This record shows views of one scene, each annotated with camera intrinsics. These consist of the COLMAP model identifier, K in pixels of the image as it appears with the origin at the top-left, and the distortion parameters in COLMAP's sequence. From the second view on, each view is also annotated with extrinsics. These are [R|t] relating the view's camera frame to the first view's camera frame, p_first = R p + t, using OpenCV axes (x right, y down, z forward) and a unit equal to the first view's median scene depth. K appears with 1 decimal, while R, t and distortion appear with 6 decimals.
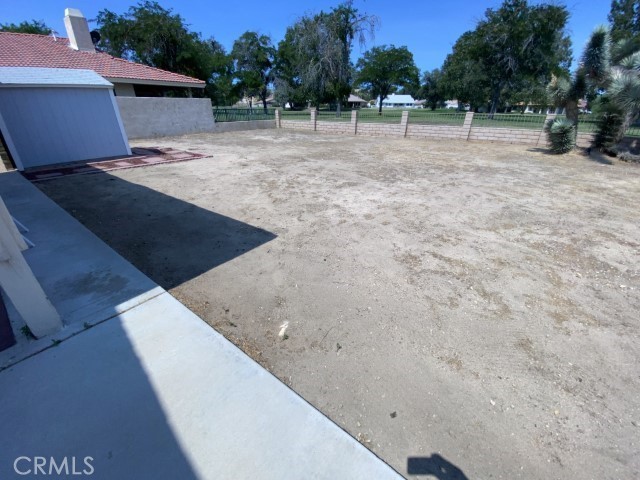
lens RADIAL K [[259.2, 0, 321.8], [0, 259.2, 239.2], [0, 0, 1]] dist [0.019673, -0.019565]
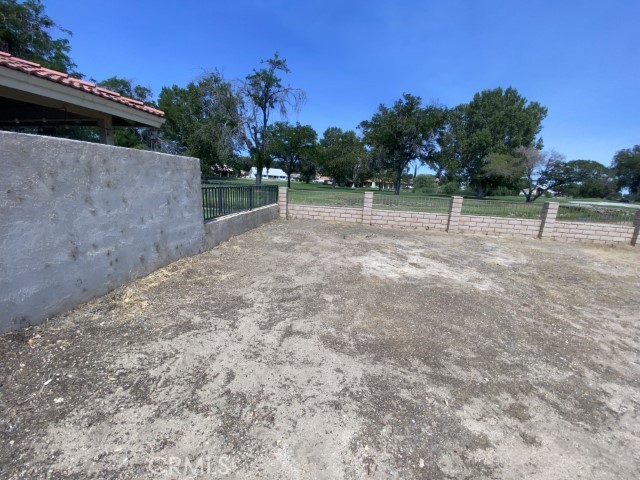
lens RADIAL K [[259.2, 0, 317.9], [0, 259.2, 240.9], [0, 0, 1]] dist [0.019673, -0.019565]
pose [[0.882116, -0.064927, 0.466535, -0.385748], [0.169545, 0.967834, -0.185880, -0.299590], [-0.439460, 0.243066, 0.864750, 0.576542]]
